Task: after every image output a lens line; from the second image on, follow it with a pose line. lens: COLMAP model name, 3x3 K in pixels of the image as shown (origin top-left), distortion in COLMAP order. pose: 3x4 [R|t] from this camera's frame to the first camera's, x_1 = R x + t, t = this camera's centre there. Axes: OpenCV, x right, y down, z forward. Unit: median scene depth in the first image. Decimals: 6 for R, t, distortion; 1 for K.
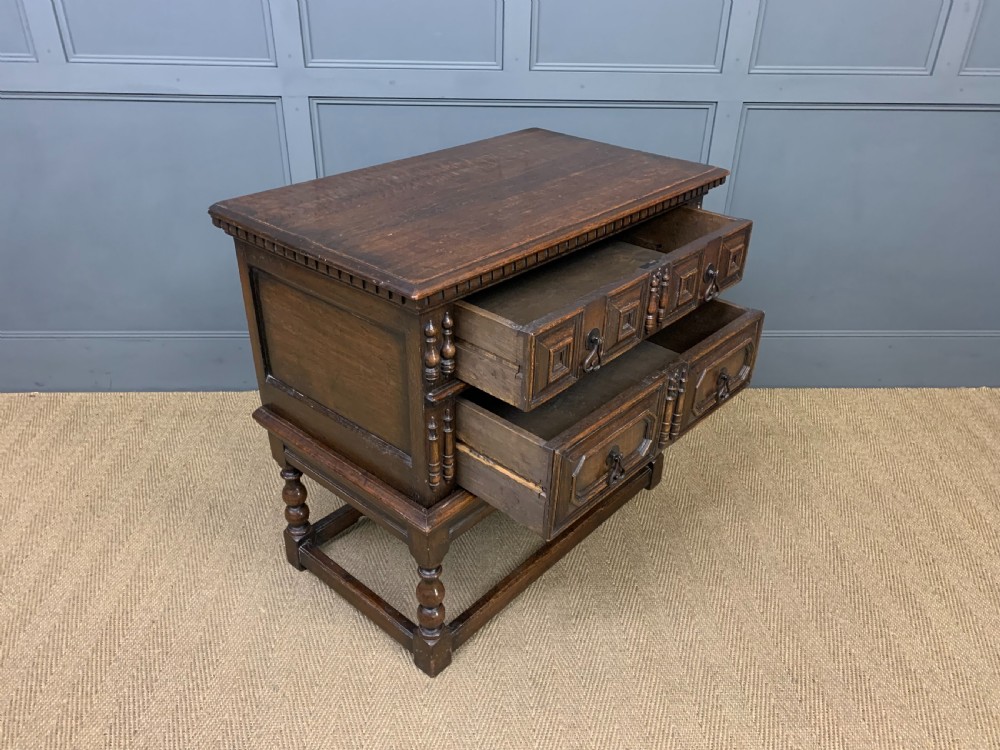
lens RADIAL K [[768.1, 0, 505.2], [0, 768.1, 375.0], [0, 0, 1]] dist [0.019729, -0.010222]
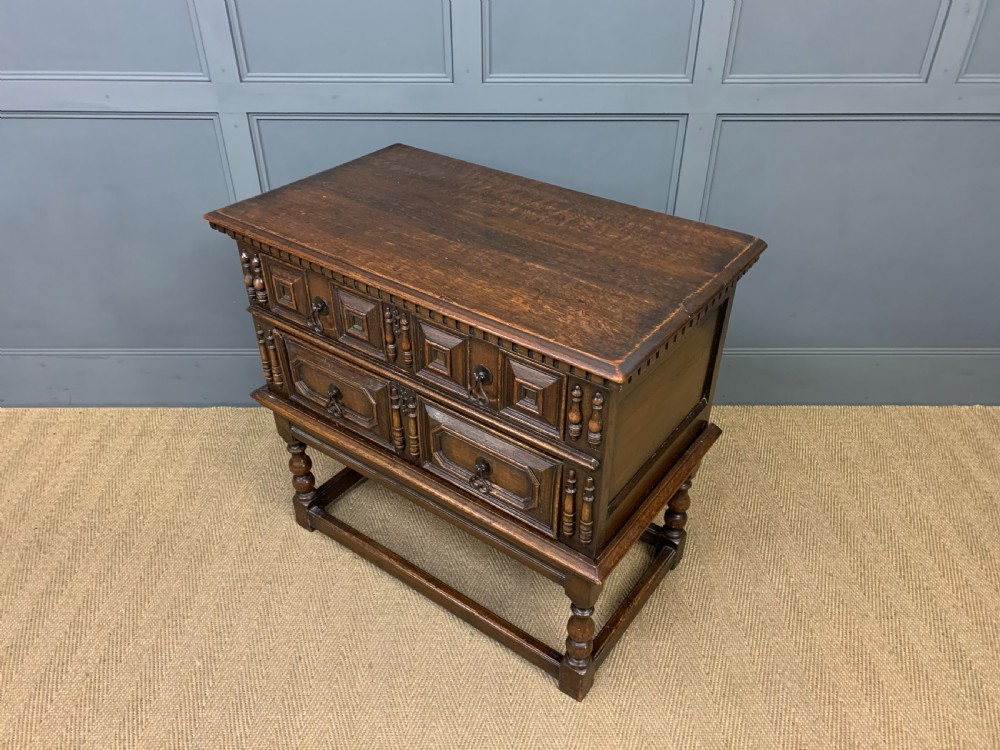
lens RADIAL K [[768.1, 0, 505.2], [0, 768.1, 383.4], [0, 0, 1]] dist [0.019729, -0.010222]
pose [[0.999360, 0.006348, -0.035216, 0.103098], [-0.003207, 0.996067, 0.088544, -0.129424], [0.035640, -0.088375, 0.995450, 0.054199]]
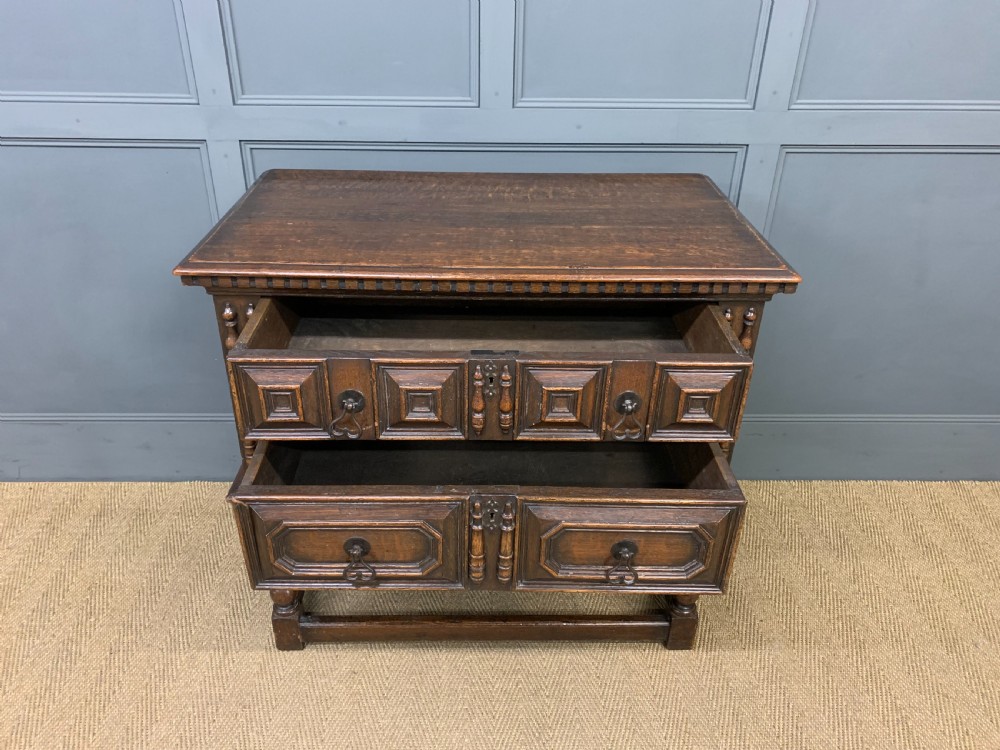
lens RADIAL K [[768.1, 0, 488.8], [0, 768.1, 374.7], [0, 0, 1]] dist [0.019729, -0.010222]
pose [[0.999626, 0.005509, -0.026768, 0.032571], [-0.005742, 0.999946, -0.008625, -0.120826], [0.026719, 0.008776, 0.999604, 0.220485]]
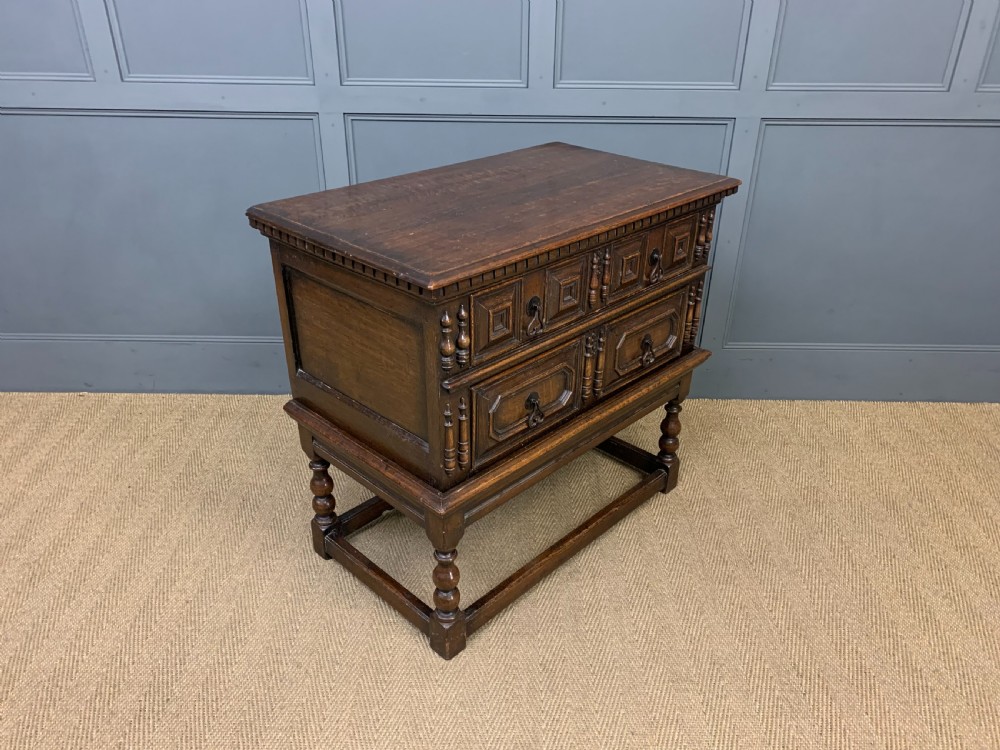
lens RADIAL K [[768.1, 0, 505.1], [0, 768.1, 383.3], [0, 0, 1]] dist [0.019729, -0.010222]
pose [[0.998824, 0.014636, -0.046229, 0.022429], [-0.015698, 0.999619, -0.022683, 0.032921], [0.045880, 0.023382, 0.998673, -0.040912]]
